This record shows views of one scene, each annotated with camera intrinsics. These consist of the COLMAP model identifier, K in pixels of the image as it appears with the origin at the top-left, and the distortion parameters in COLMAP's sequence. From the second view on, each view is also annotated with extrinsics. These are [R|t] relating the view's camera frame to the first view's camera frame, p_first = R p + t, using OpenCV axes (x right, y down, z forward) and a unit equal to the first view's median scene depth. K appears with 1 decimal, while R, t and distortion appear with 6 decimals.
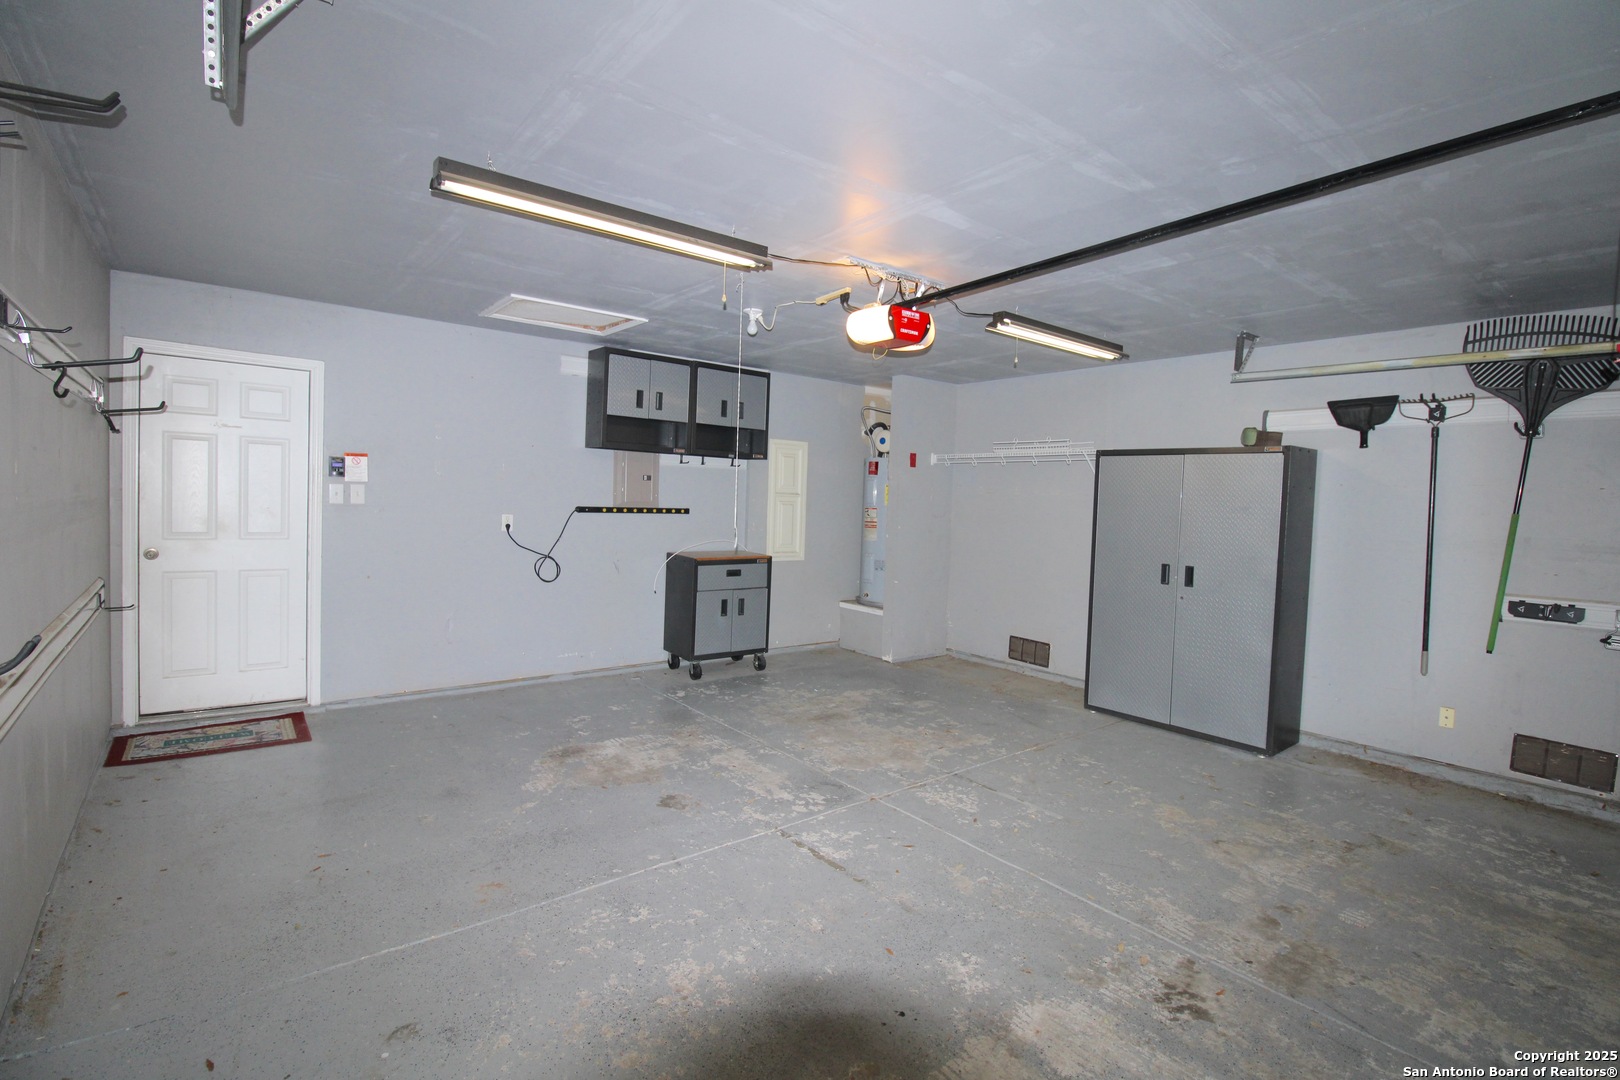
lens RADIAL K [[757.2, 0, 821.8], [0, 757.2, 533.4], [0, 0, 1]] dist [-0.005644, -0.009814]
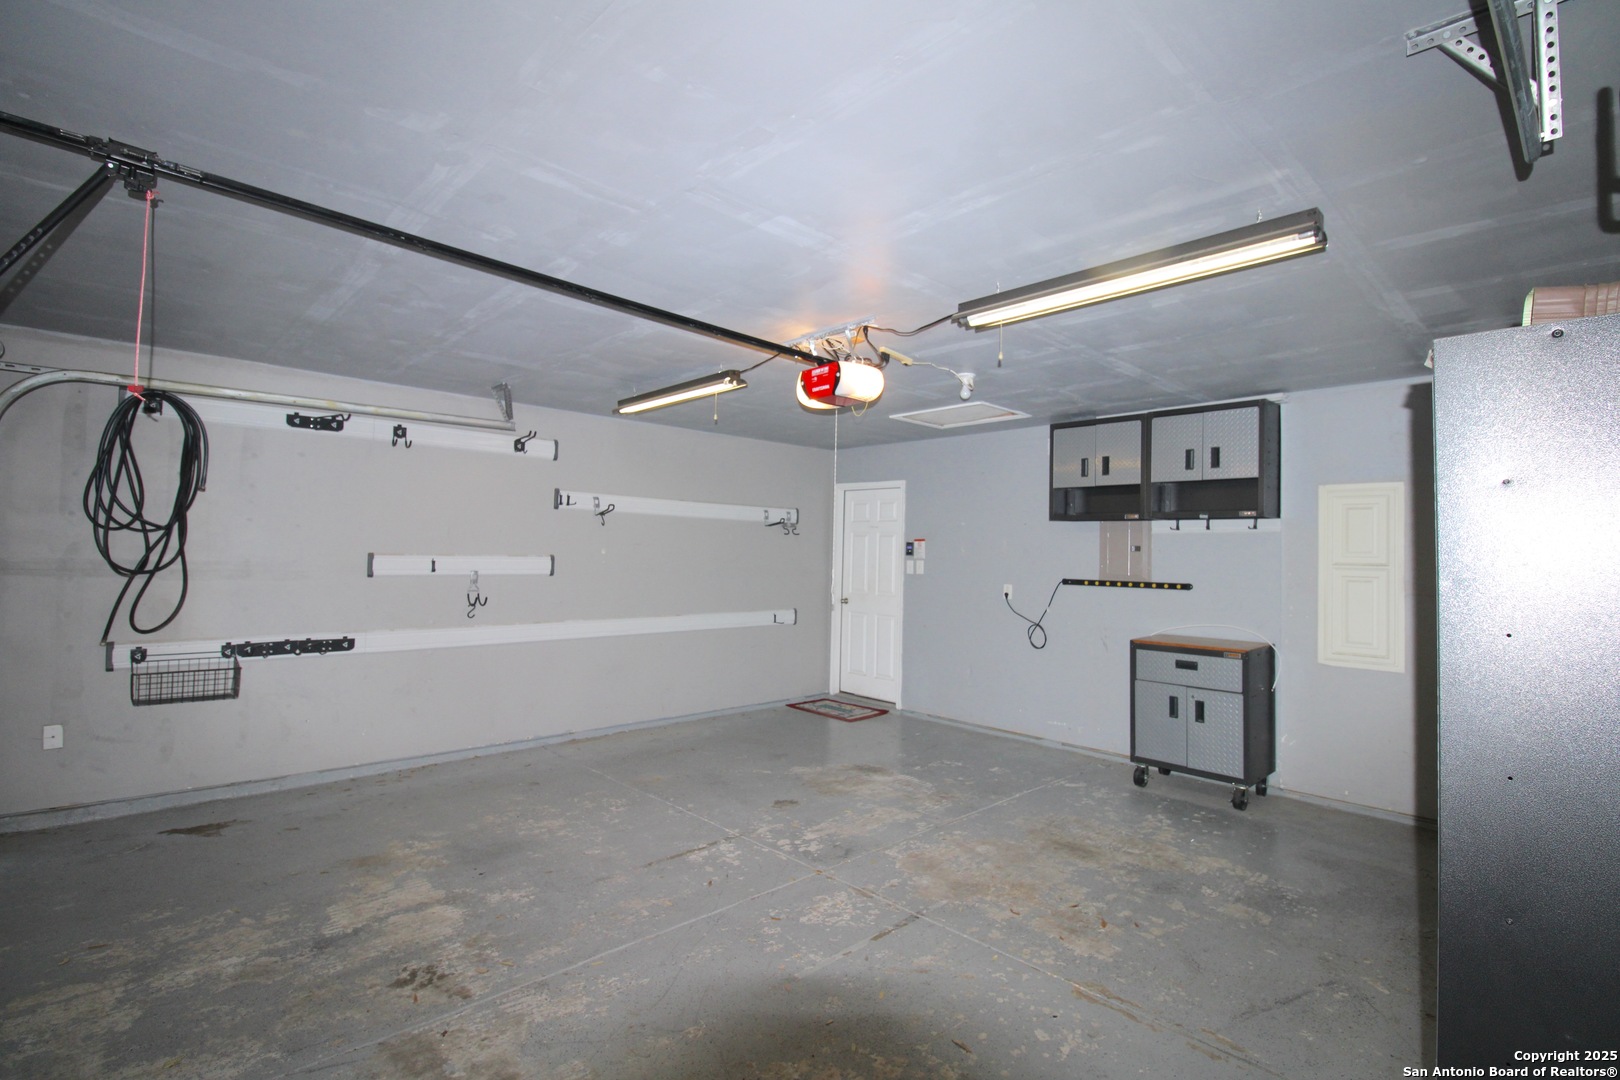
lens RADIAL K [[757.2, 0, 816.7], [0, 757.2, 535.4], [0, 0, 1]] dist [-0.005644, -0.009814]
pose [[0.080855, -0.057106, -0.995089, 0.865377], [-0.065722, 0.995879, -0.062491, -0.009982], [0.994557, 0.070452, 0.076769, 0.741478]]
